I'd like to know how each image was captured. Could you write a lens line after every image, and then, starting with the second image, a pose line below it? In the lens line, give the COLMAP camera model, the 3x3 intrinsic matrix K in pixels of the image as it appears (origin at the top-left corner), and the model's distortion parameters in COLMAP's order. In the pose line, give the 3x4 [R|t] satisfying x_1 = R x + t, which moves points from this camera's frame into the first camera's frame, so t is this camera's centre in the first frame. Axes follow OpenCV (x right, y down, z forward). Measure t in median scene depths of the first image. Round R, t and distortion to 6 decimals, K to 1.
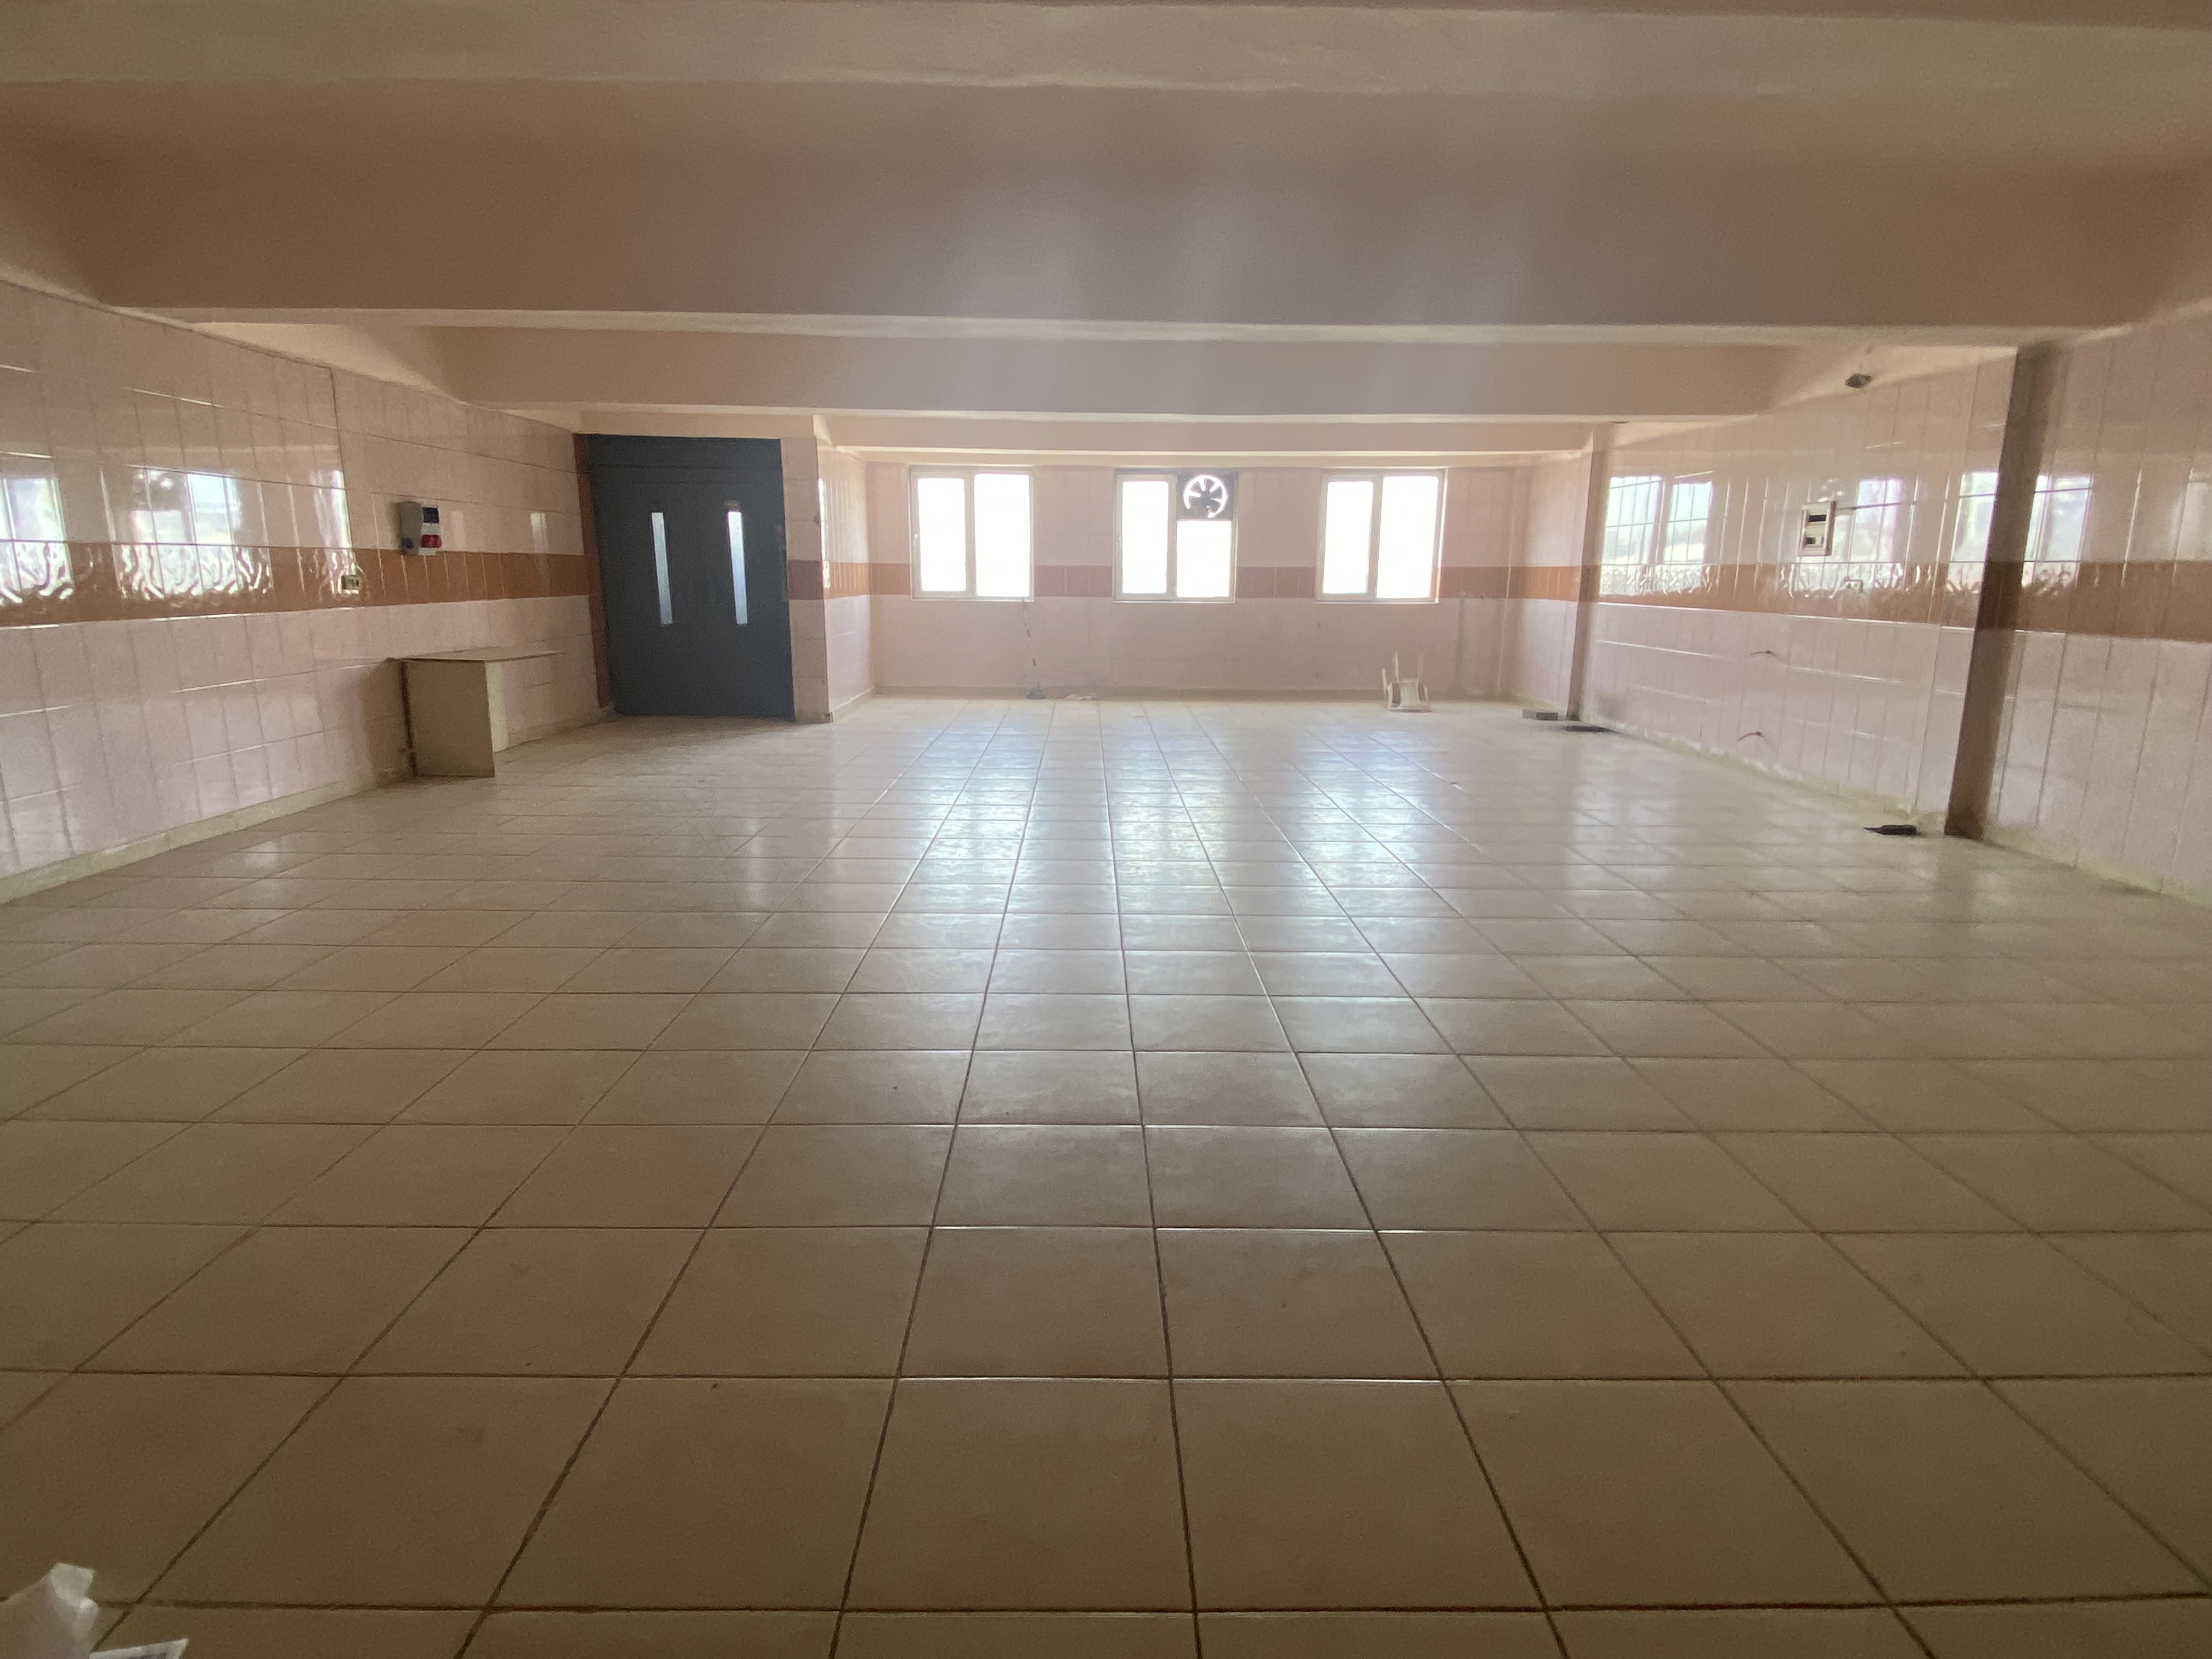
lens RADIAL K [[1174.1, 0, 1099.8], [0, 1174.1, 815.6], [0, 0, 1]] dist [0.060462, -0.060104]
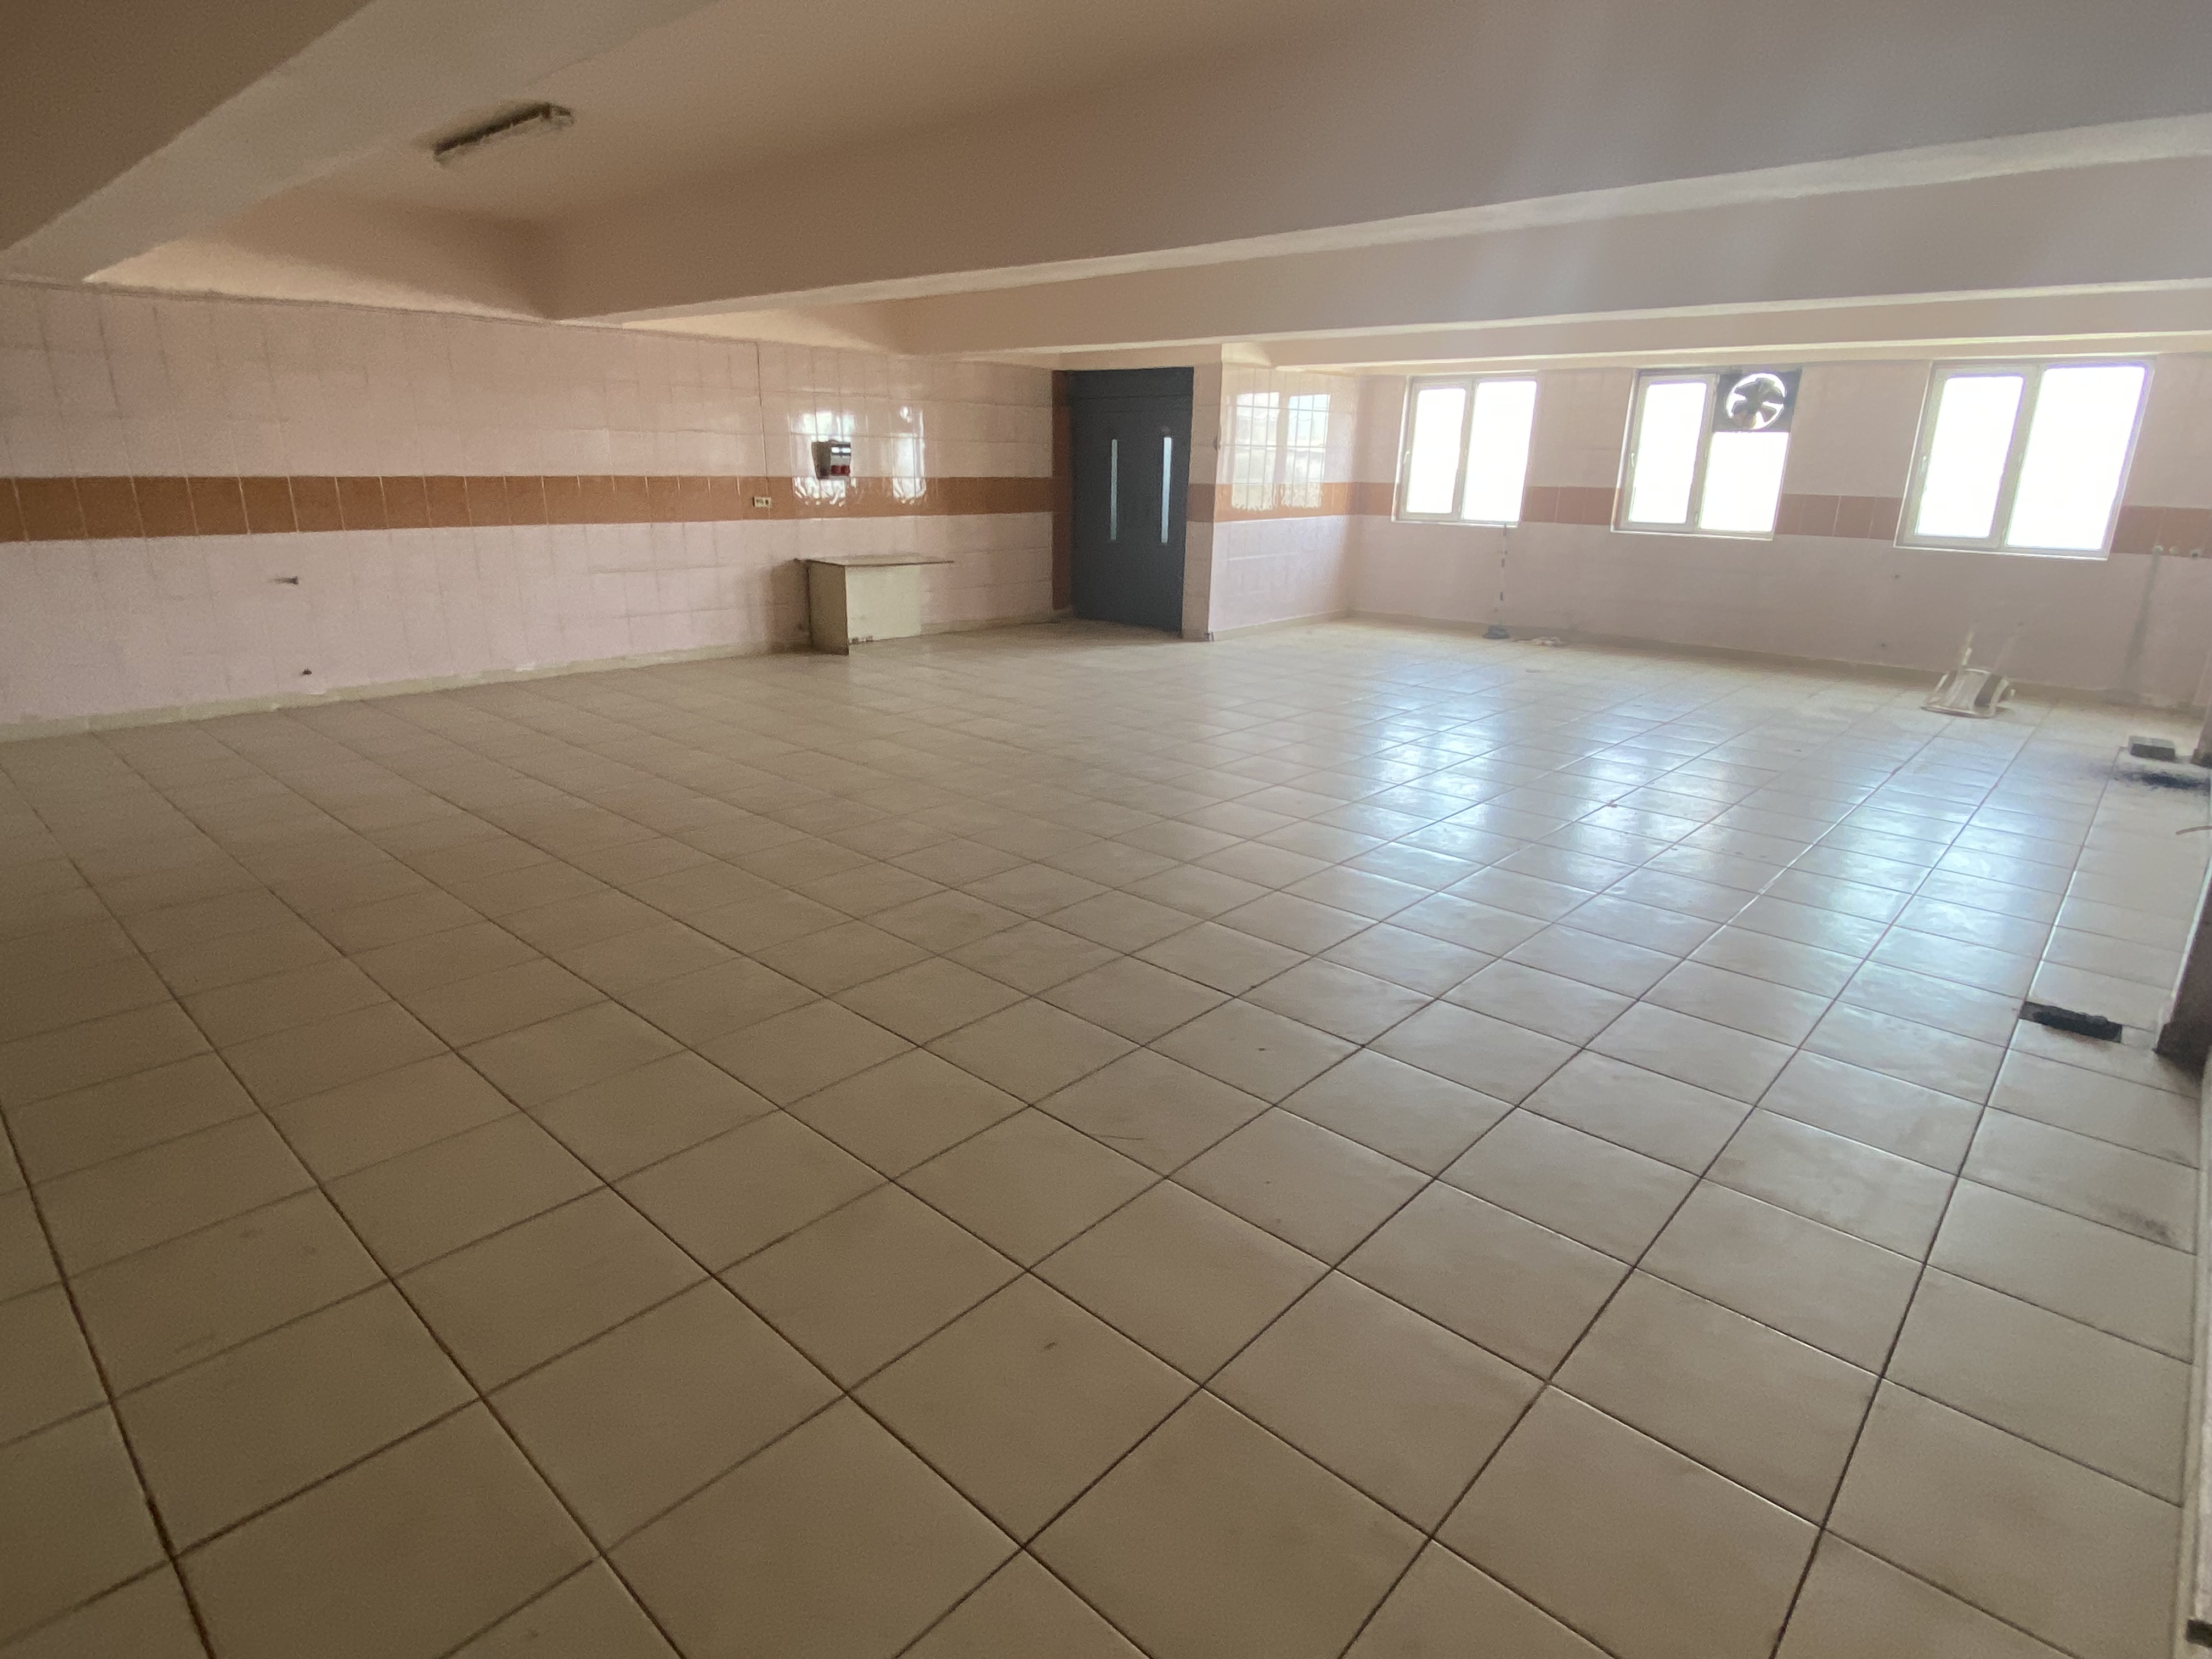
lens RADIAL K [[1174.1, 0, 1099.8], [0, 1174.1, 815.6], [0, 0, 1]] dist [0.060462, -0.060104]
pose [[0.735261, 0.202371, -0.646868, 0.341804], [-0.148778, 0.979298, 0.137262, -0.047147], [0.661254, -0.004684, 0.750147, 0.124726]]
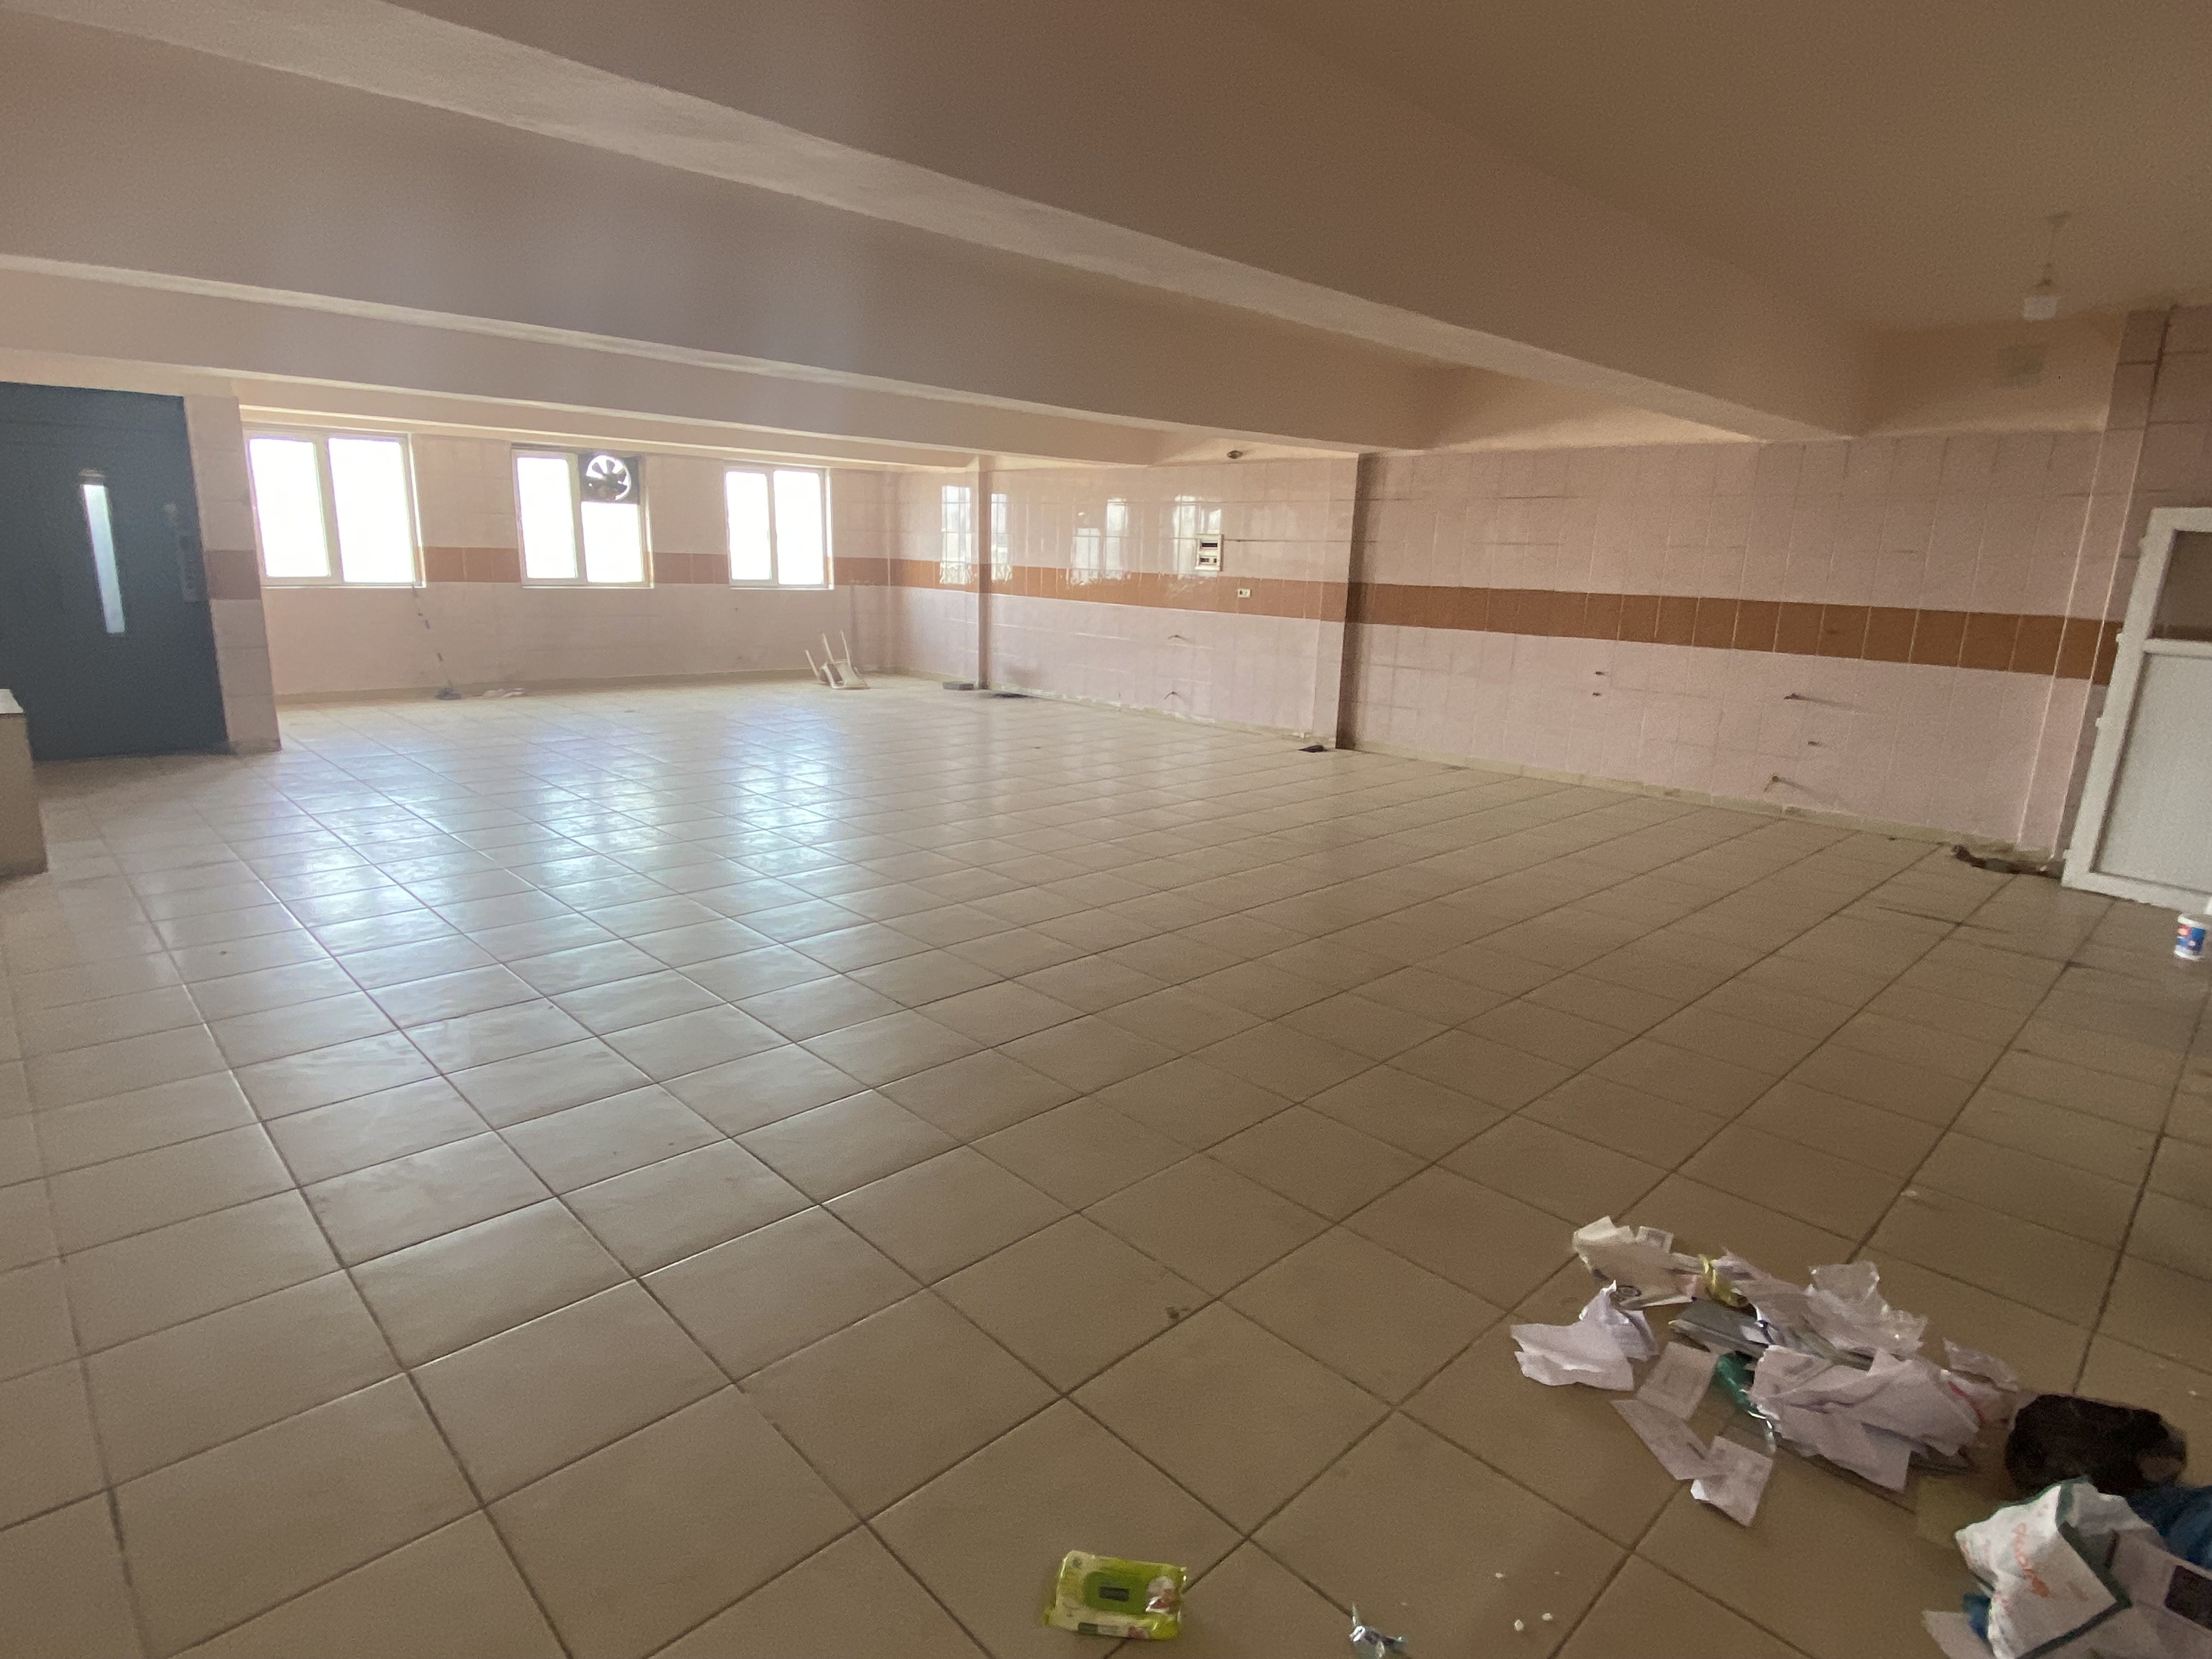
lens RADIAL K [[1174.1, 0, 1099.8], [0, 1174.1, 815.6], [0, 0, 1]] dist [0.060462, -0.060104]
pose [[0.720189, -0.137784, 0.679958, -0.327157], [0.112976, 0.990290, 0.081007, -0.031164], [-0.684517, 0.018479, 0.728763, 0.021322]]
